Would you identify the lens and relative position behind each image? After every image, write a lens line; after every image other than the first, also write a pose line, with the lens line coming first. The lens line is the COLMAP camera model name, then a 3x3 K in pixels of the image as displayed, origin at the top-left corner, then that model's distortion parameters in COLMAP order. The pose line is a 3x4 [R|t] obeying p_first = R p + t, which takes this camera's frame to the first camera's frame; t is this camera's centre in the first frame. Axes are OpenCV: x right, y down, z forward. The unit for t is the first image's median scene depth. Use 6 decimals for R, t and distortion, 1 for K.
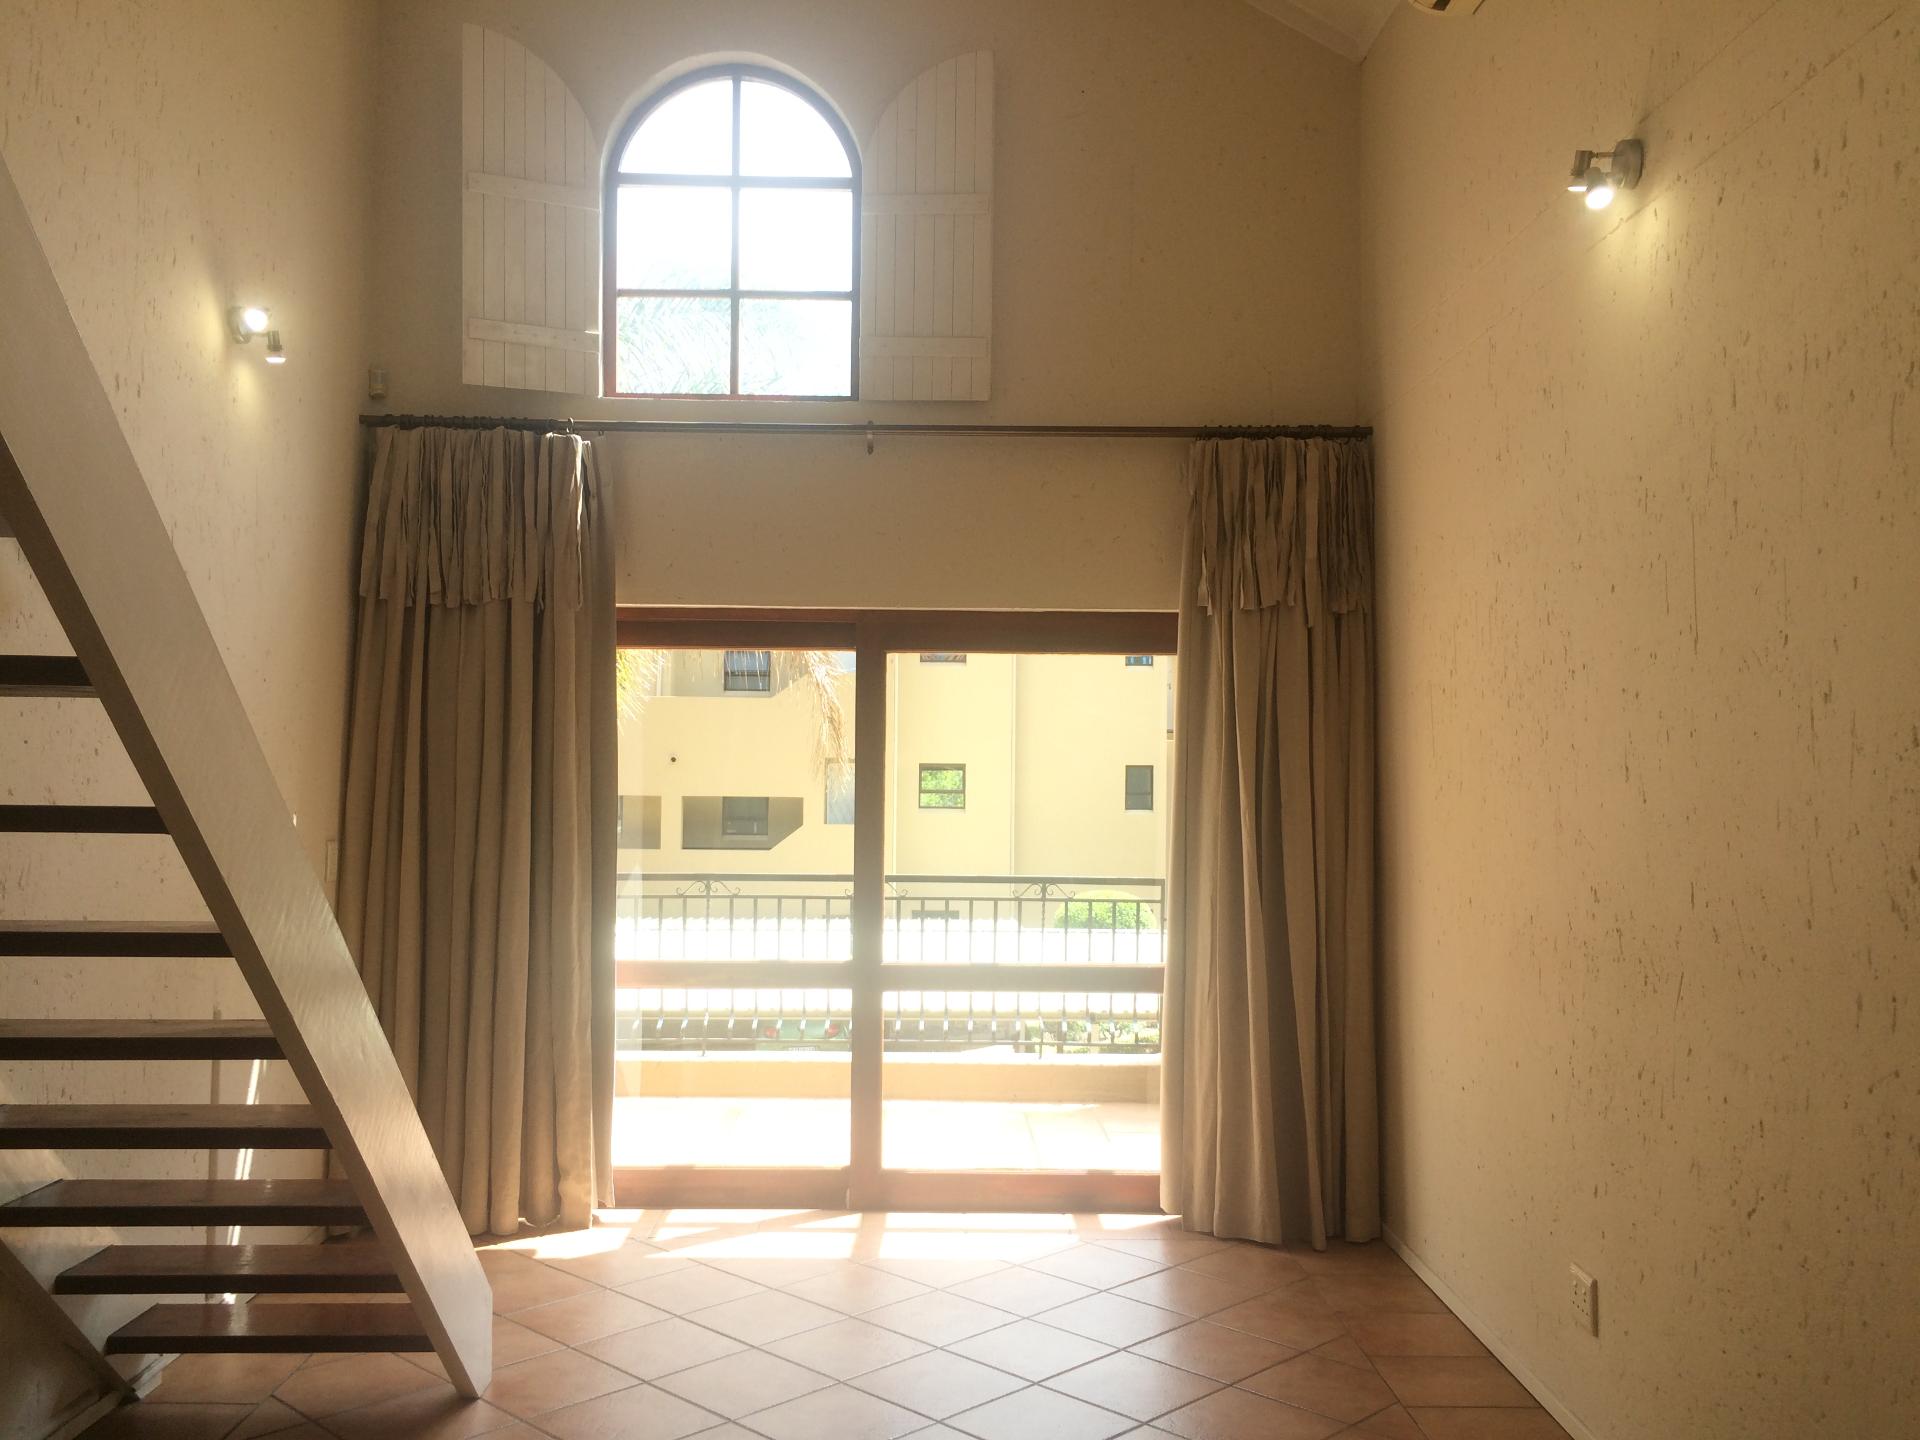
lens RADIAL K [[1635.5, 0, 954.6], [0, 1635.5, 708.5], [0, 0, 1]] dist [0.079093, -0.117401]
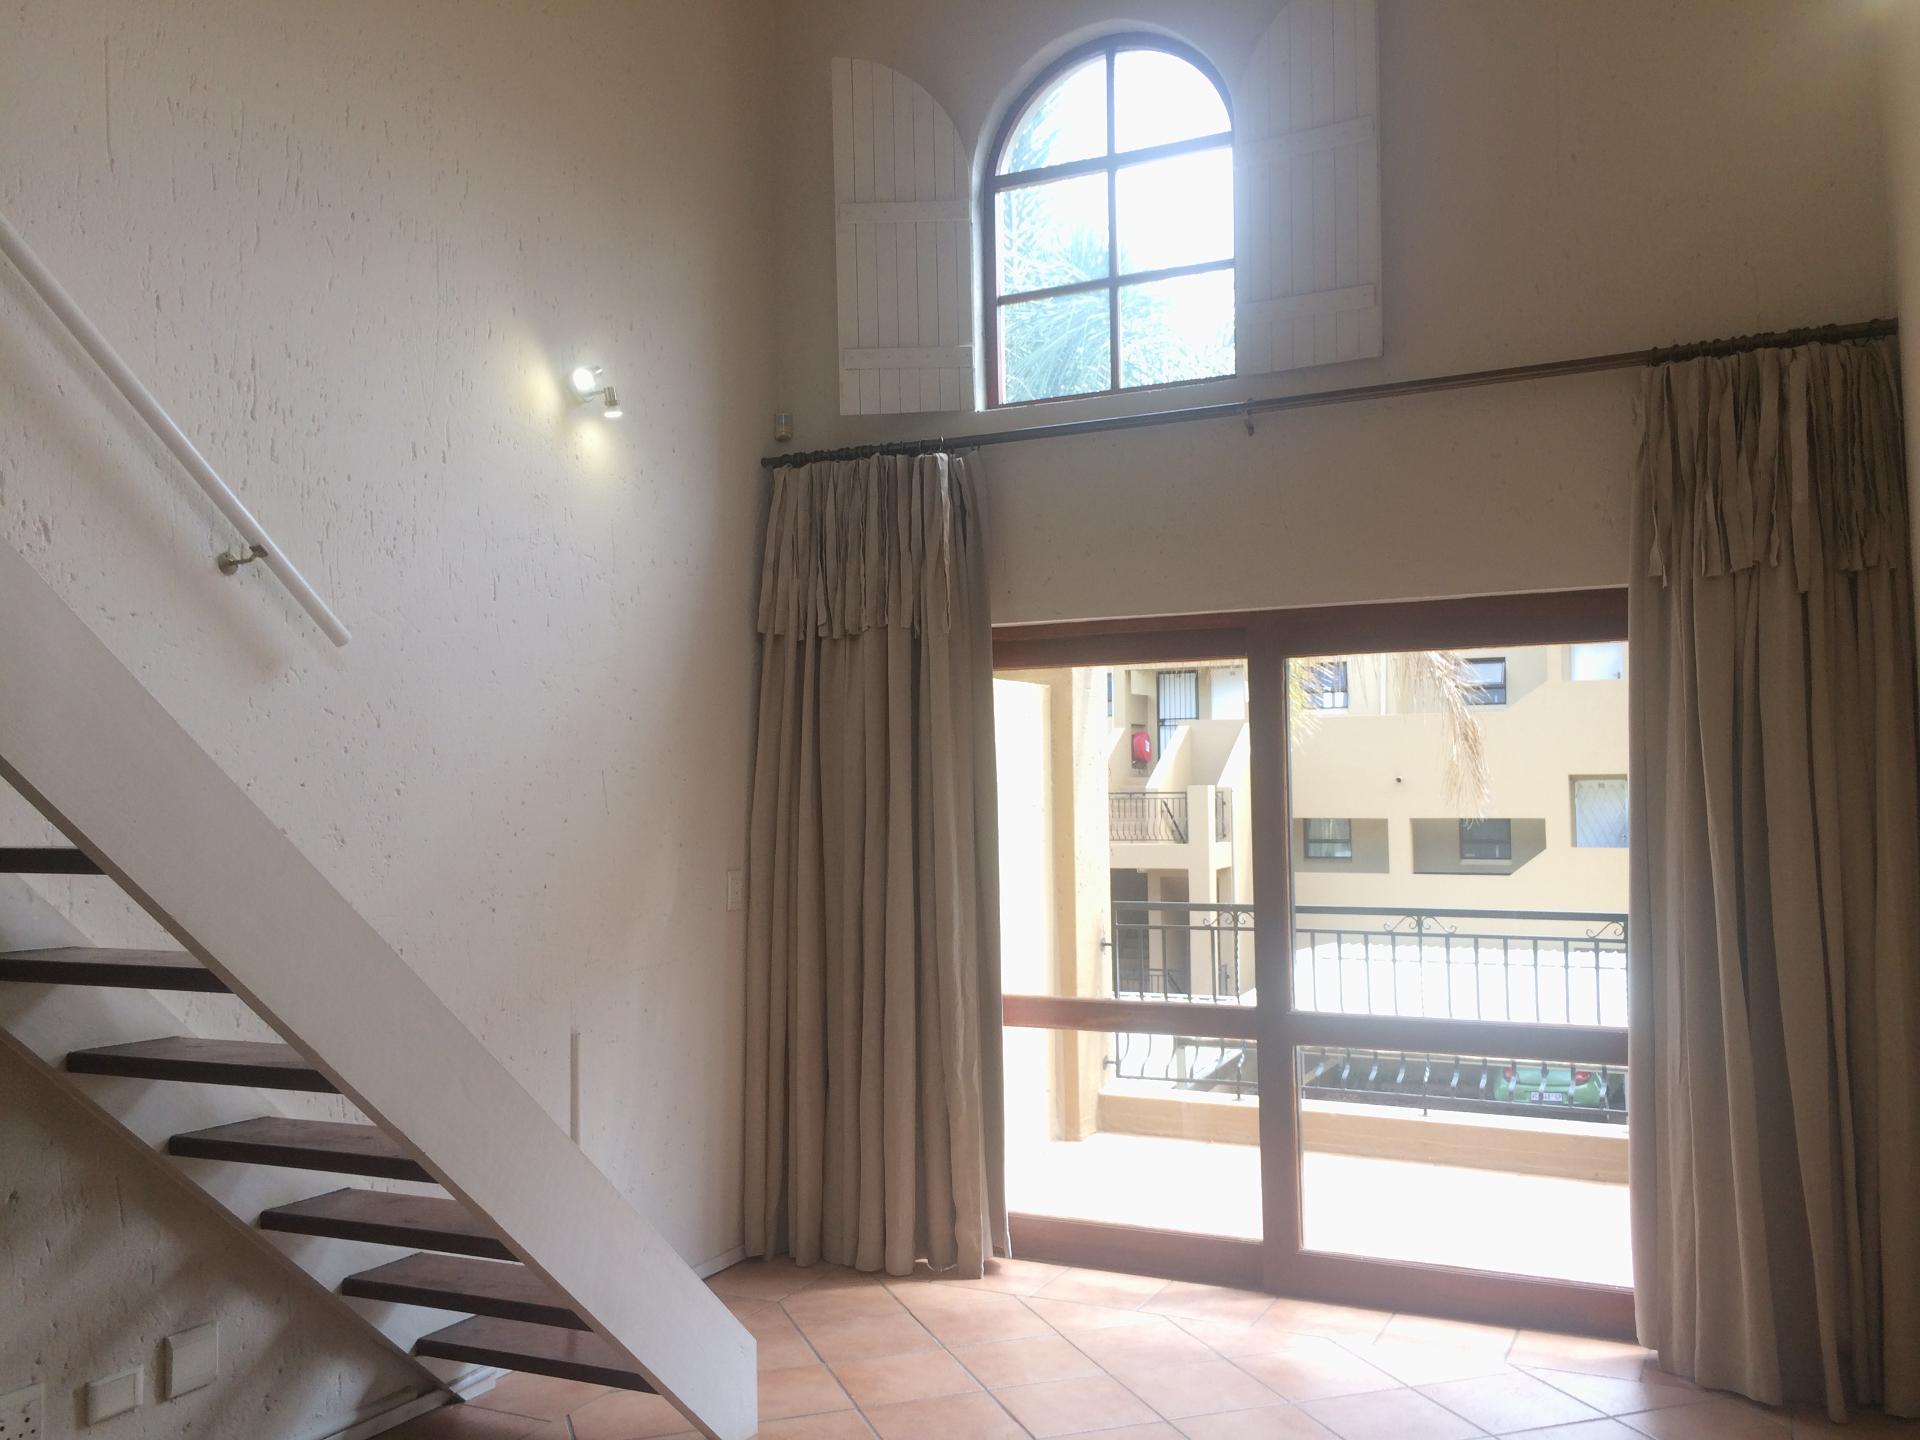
lens RADIAL K [[1635.5, 0, 954.6], [0, 1635.5, 708.5], [0, 0, 1]] dist [0.079093, -0.117401]
pose [[0.890885, -0.043040, -0.452184, 0.206877], [0.036945, 0.999068, -0.022305, 0.006395], [0.452723, 0.003165, 0.891646, 0.139023]]
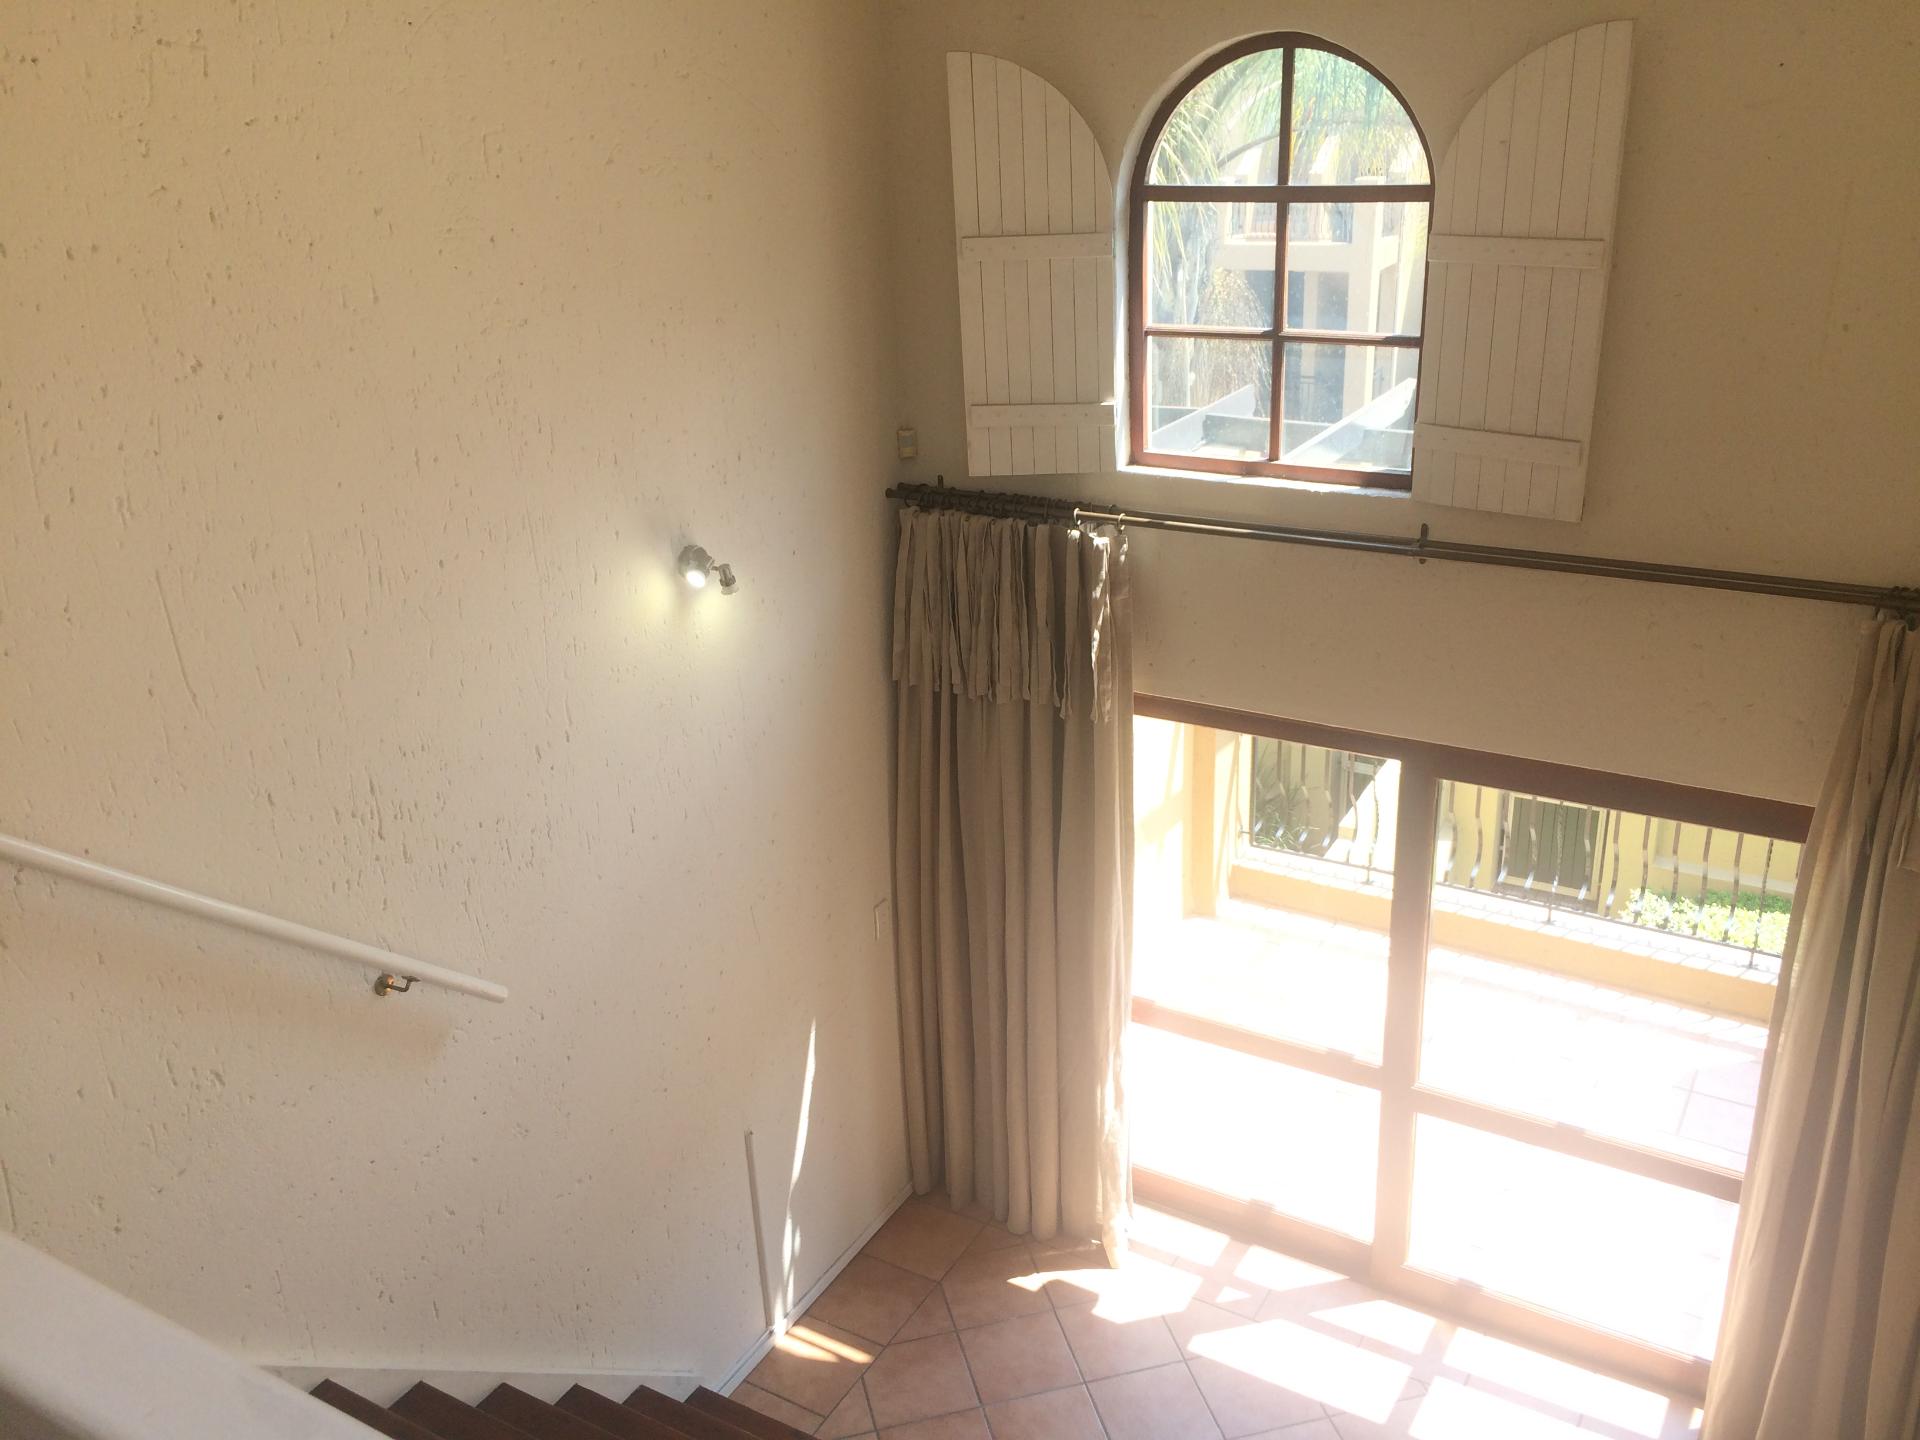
lens RADIAL K [[1631.6, 0, 956.9], [0, 1631.6, 704.4], [0, 0, 1]] dist [0.075714, -0.103646]
pose [[0.849694, 0.155523, -0.503818, 0.176242], [0.068887, 0.914578, 0.398499, -0.443234], [0.522757, -0.373308, 0.766398, 0.244088]]
